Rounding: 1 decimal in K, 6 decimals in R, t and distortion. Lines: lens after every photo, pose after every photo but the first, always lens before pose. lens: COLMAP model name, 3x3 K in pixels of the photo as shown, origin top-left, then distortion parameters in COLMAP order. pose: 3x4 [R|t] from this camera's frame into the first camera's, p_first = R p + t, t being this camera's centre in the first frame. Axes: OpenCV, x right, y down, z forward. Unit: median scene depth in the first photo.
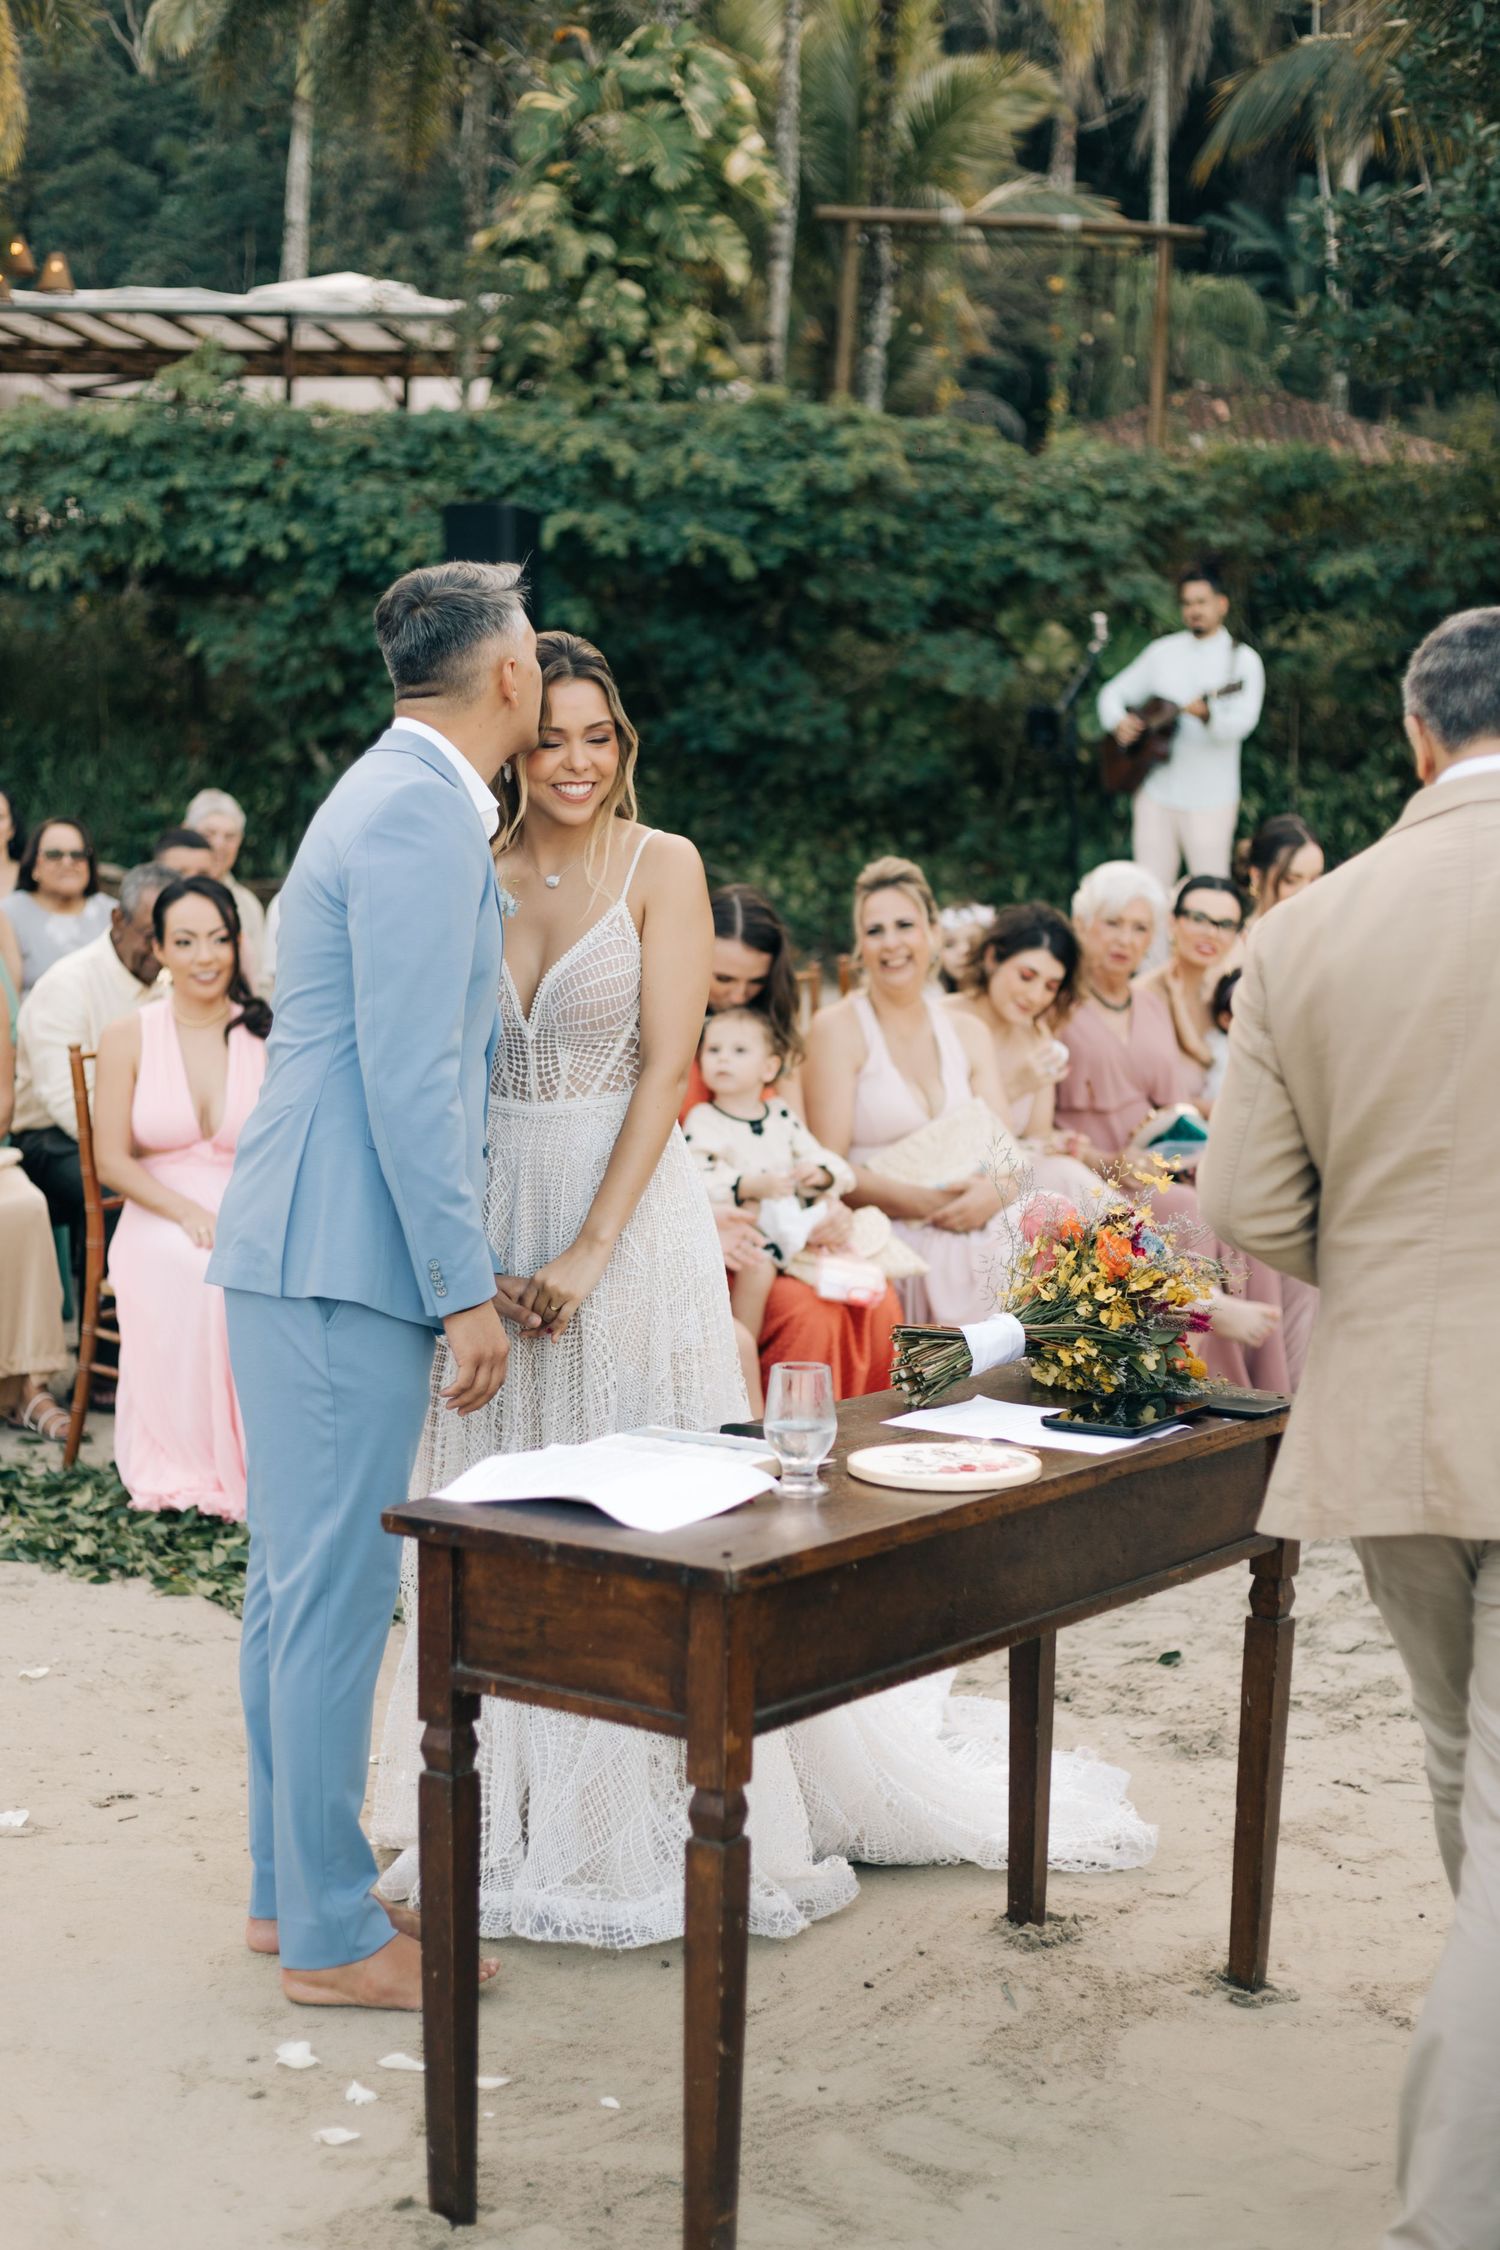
lens RADIAL K [[3291.4, 0, 631.3], [0, 3291.4, 1128.4], [0, 0, 1]] dist [-0.036142, -0.103012]
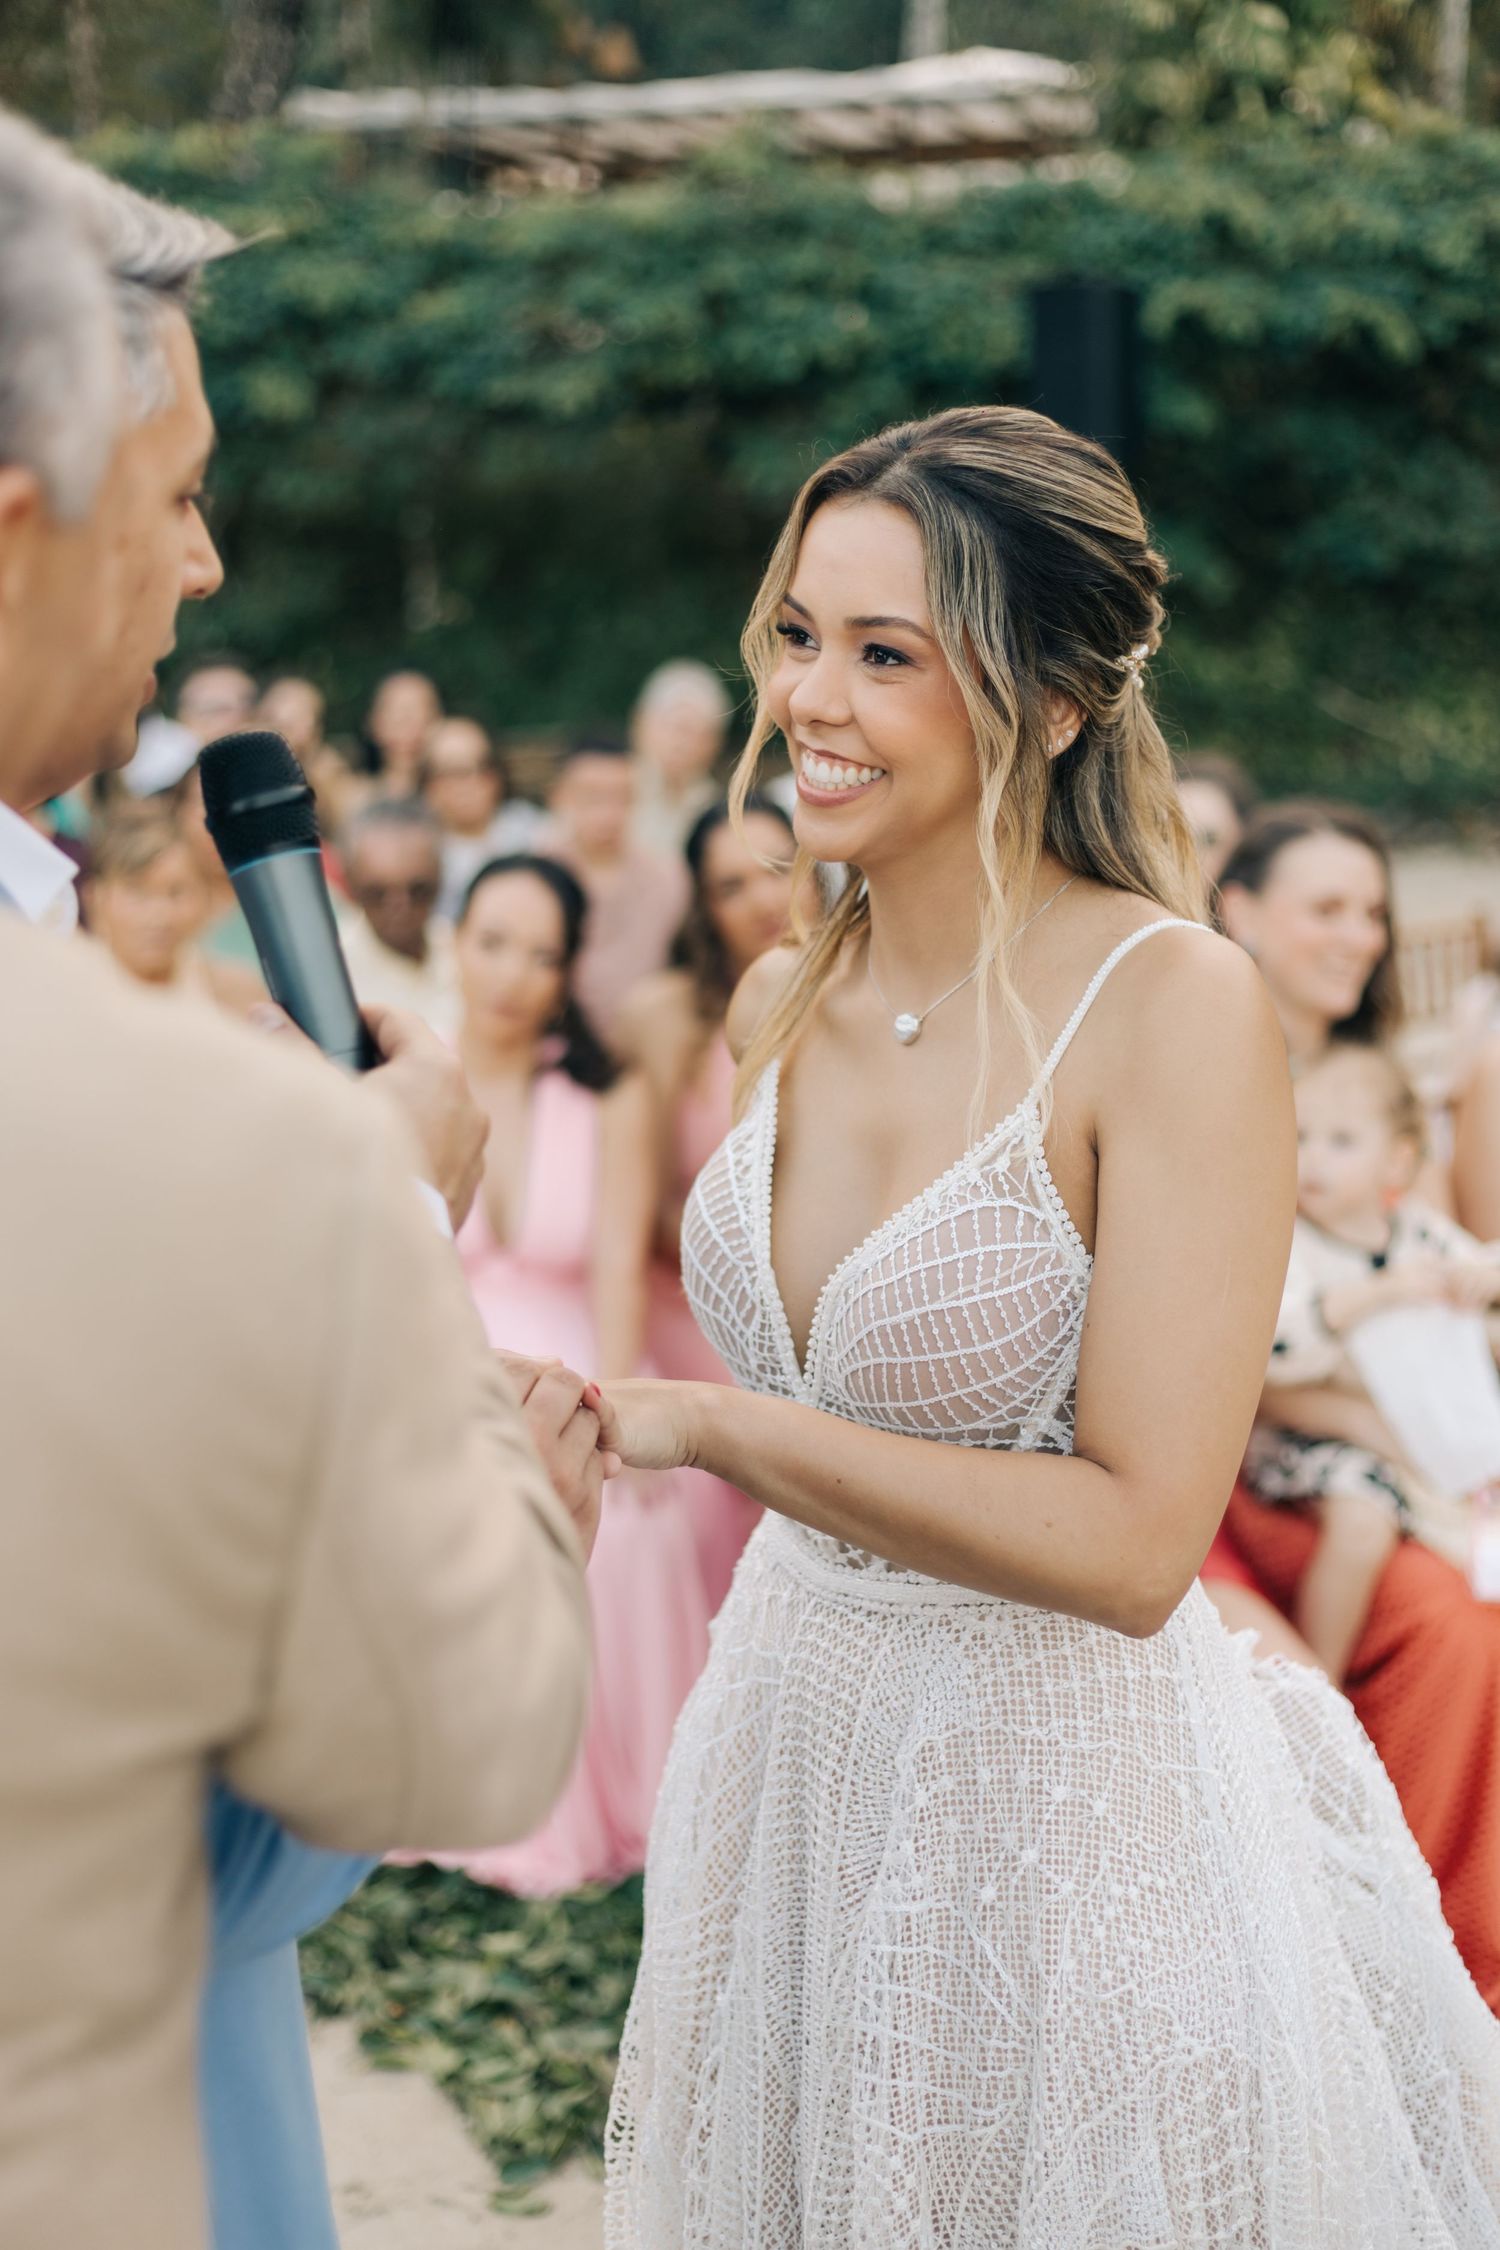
lens RADIAL K [[3199.1, 0, 748.2], [0, 3199.1, 1121.6], [0, 0, 1]] dist [0.002146, -0.037814]
pose [[0.983539, -0.013963, -0.180155, 0.014199], [0.024165, 0.998218, 0.054557, -0.025360], [0.179072, -0.058012, 0.982124, 0.180752]]
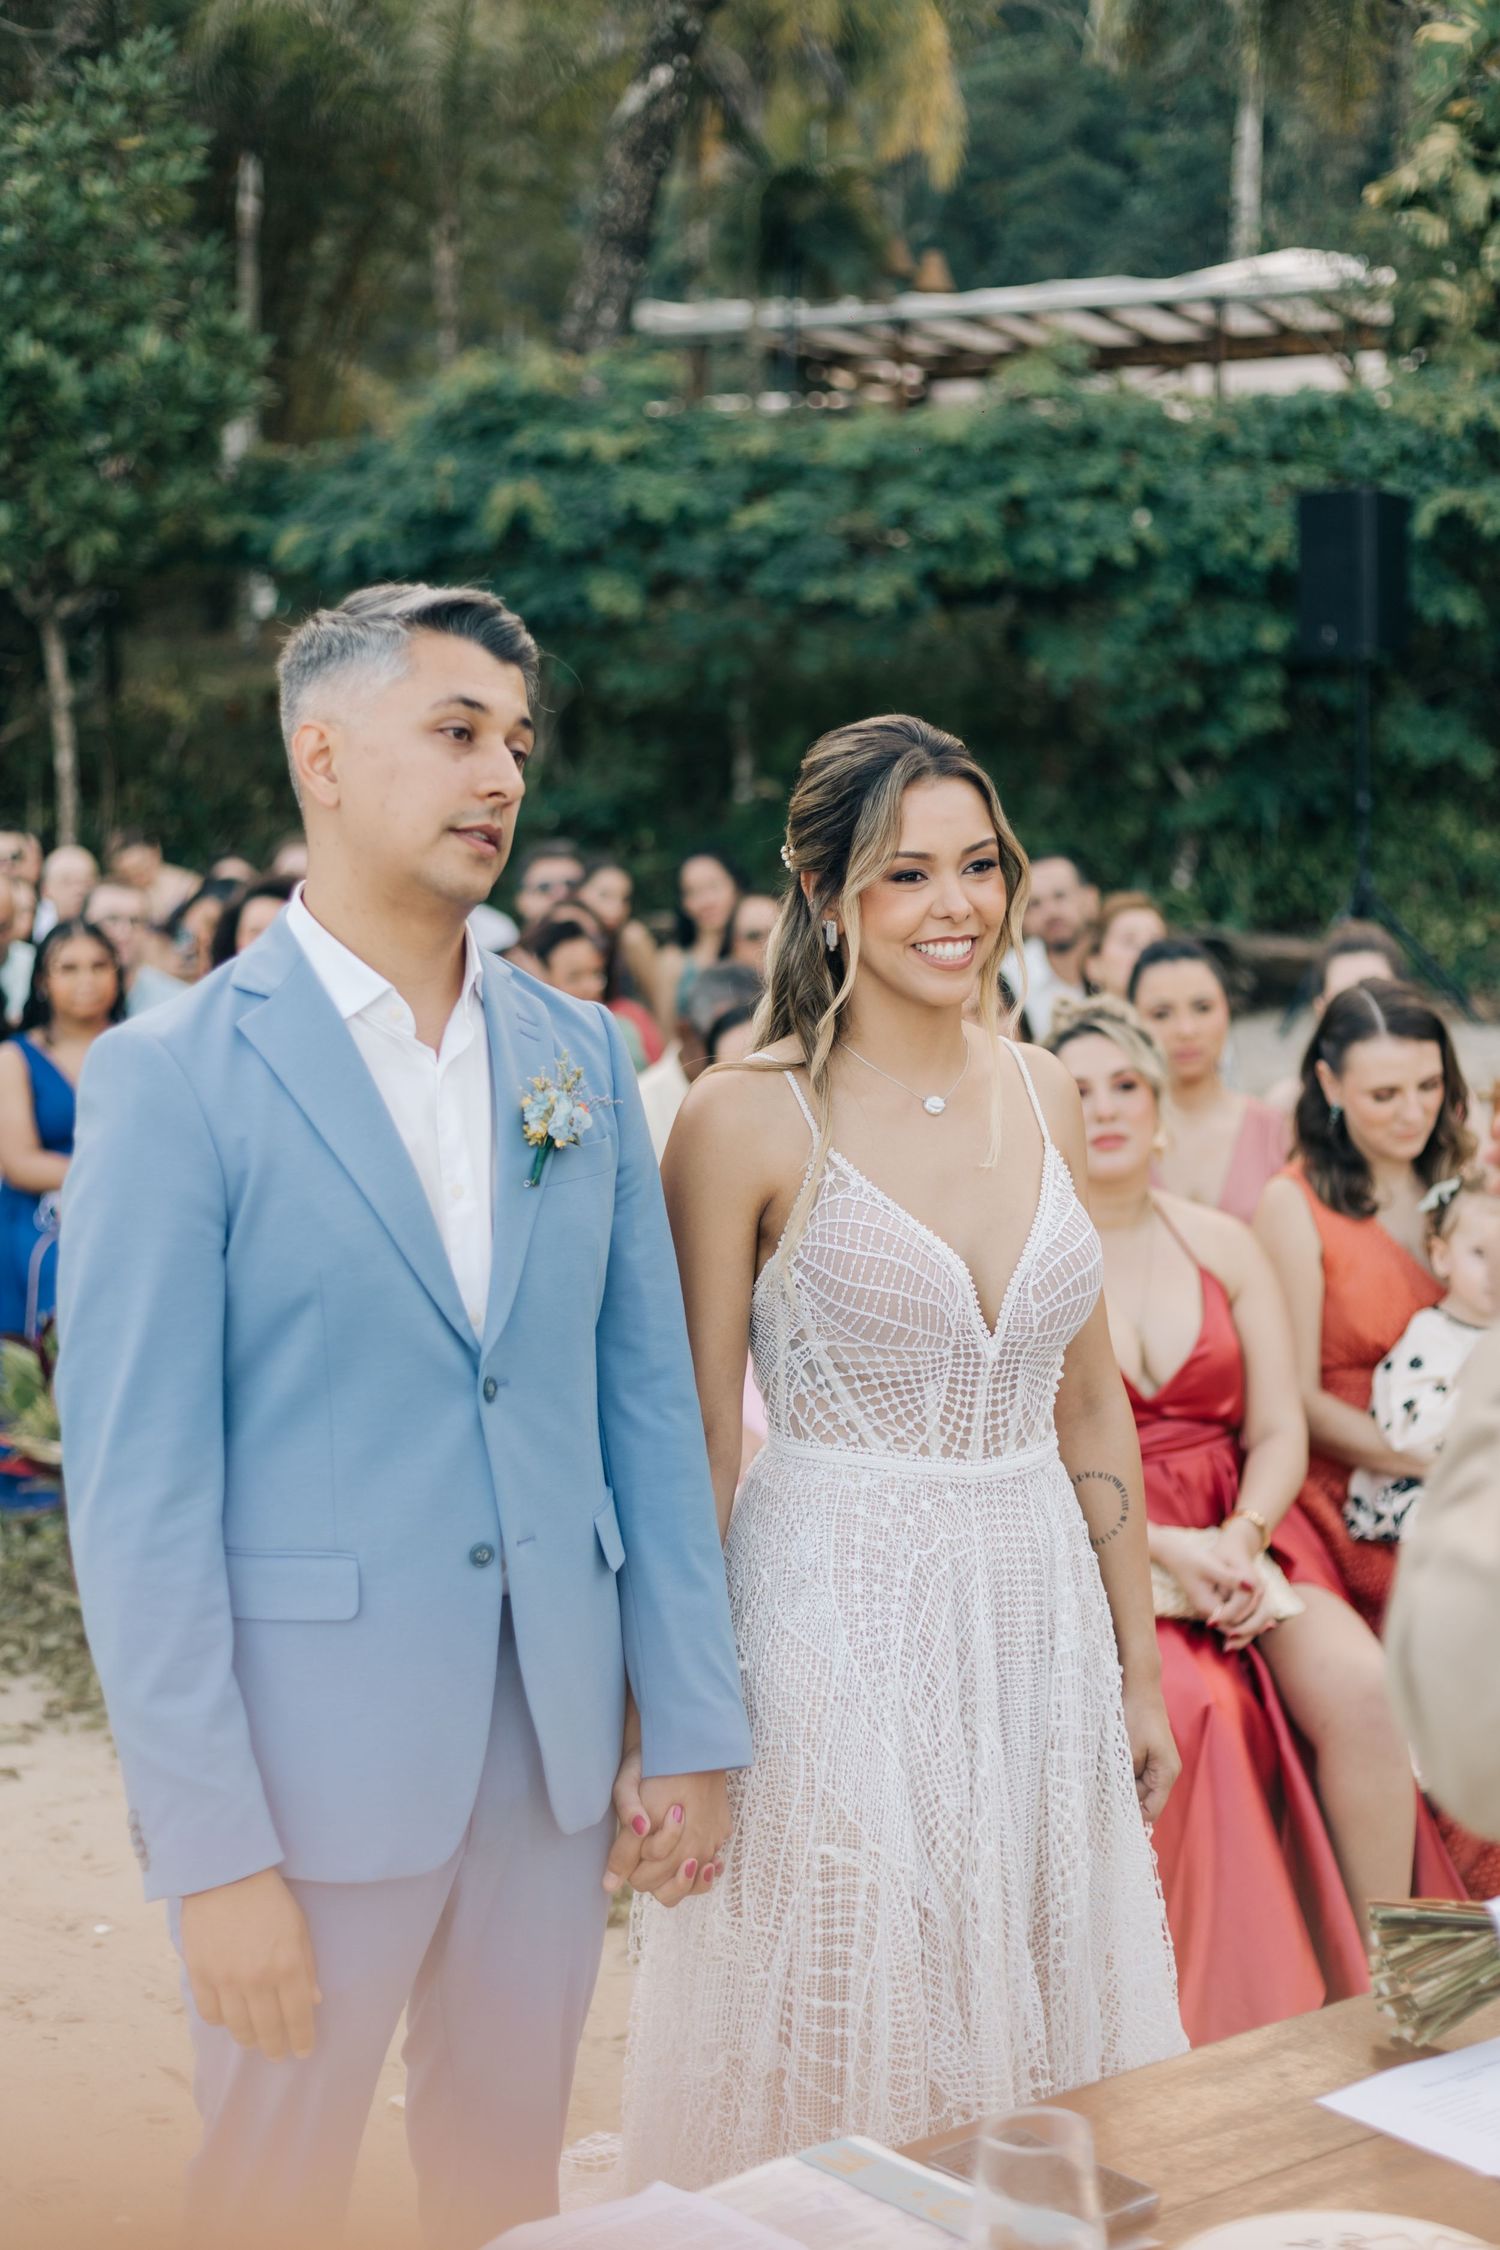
lens RADIAL K [[3199.1, 0, 748.2], [0, 3199.1, 1121.6], [0, 0, 1]] dist [0.002146, -0.037814]
pose [[0.960012, -0.014309, -0.279594, 0.036831], [0.015297, 0.999882, 0.001353, -0.021722], [0.279542, -0.005576, 0.960117, 0.118831]]
